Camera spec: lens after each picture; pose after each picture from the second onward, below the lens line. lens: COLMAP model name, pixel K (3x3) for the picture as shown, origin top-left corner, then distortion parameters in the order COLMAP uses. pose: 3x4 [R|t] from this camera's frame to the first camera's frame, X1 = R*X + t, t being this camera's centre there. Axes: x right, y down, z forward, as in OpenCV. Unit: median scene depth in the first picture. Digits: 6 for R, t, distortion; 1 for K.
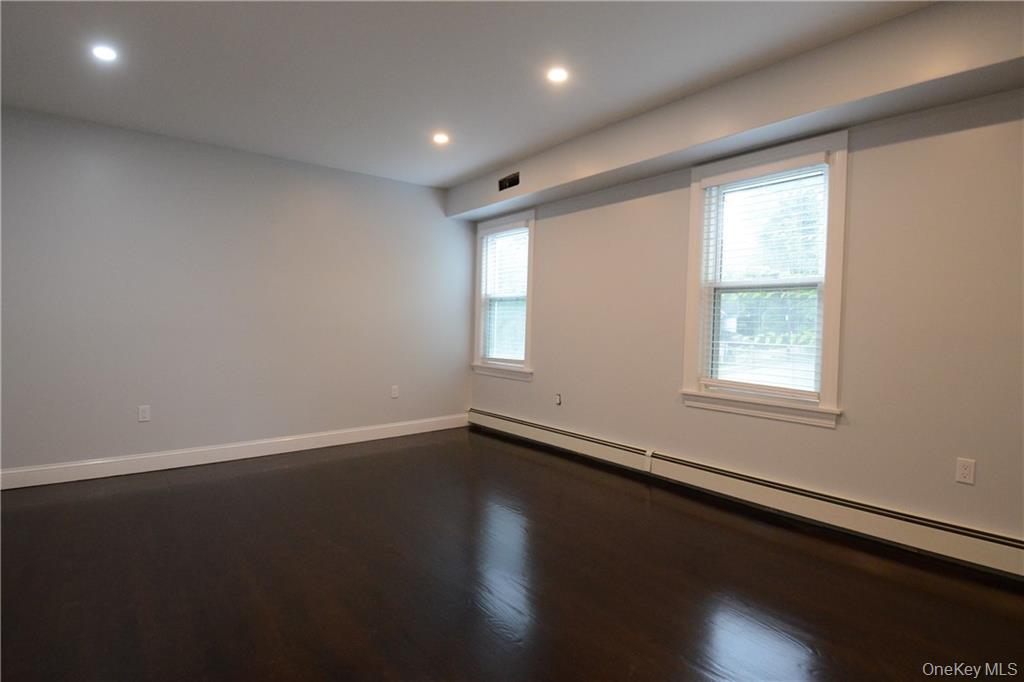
lens RADIAL K [[530.5, 0, 515.7], [0, 530.5, 337.9], [0, 0, 1]] dist [0.057316, -0.060126]
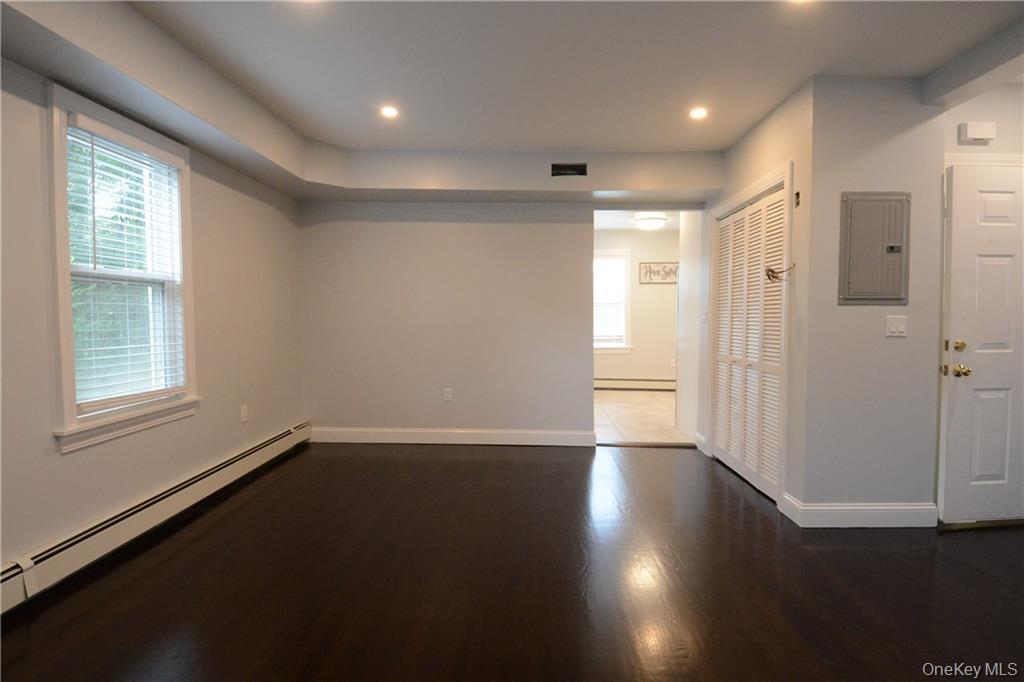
lens RADIAL K [[530.5, 0, 515.7], [0, 530.5, 337.9], [0, 0, 1]] dist [0.057316, -0.060126]
pose [[-0.769043, -0.041158, 0.637870, -0.371994], [0.011309, 0.996893, 0.077958, -0.041336], [-0.639096, 0.067166, -0.766188, 0.839406]]
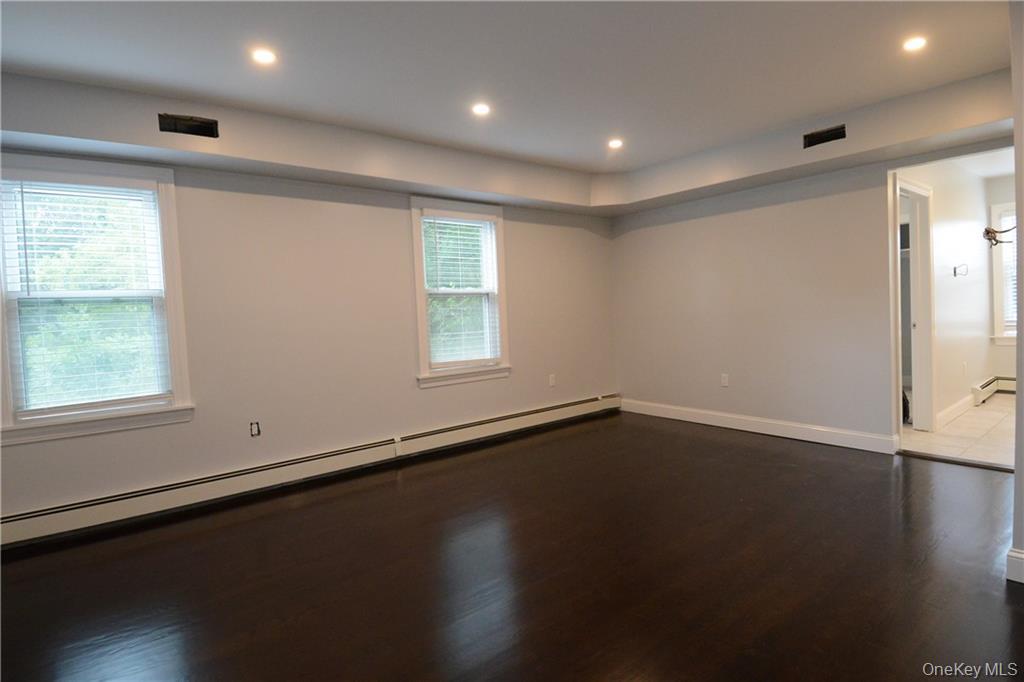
lens RADIAL K [[530.5, 0, 515.7], [0, 530.5, 337.9], [0, 0, 1]] dist [0.057316, -0.060126]
pose [[-0.013515, -0.057747, 0.998240, -0.667500], [0.076189, 0.995369, 0.058612, -0.033122], [-0.997002, 0.076847, -0.009053, 0.580816]]
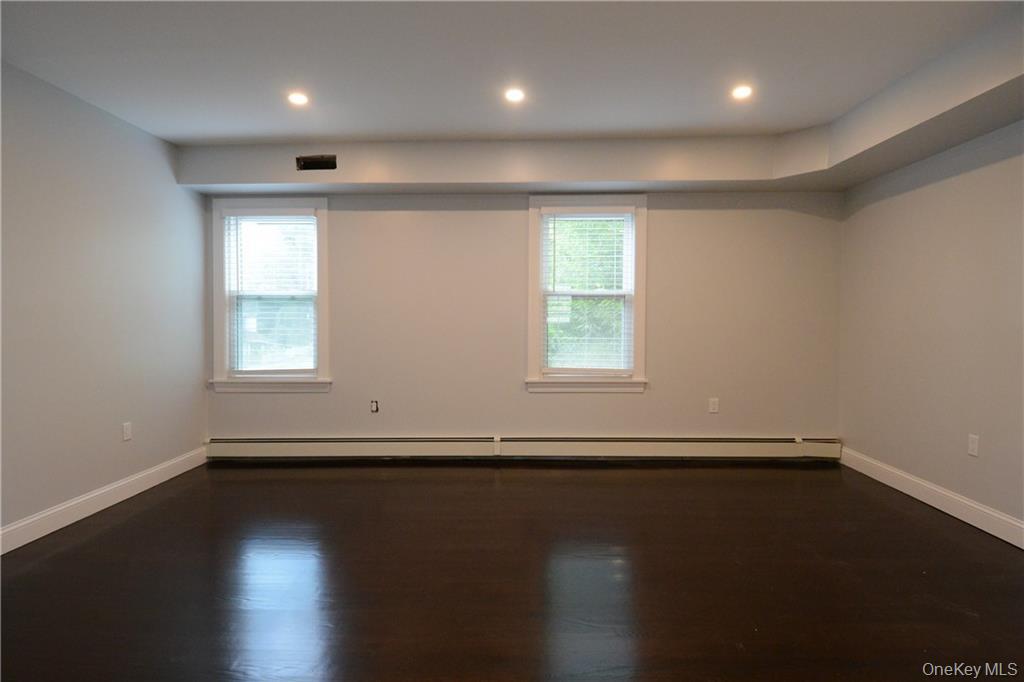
lens RADIAL K [[530.5, 0, 515.7], [0, 530.5, 337.9], [0, 0, 1]] dist [0.057316, -0.060126]
pose [[0.638870, -0.035476, 0.768497, -0.455896], [0.034398, 0.999254, 0.017533, -0.013009], [-0.768546, 0.015234, 0.639614, 0.189596]]
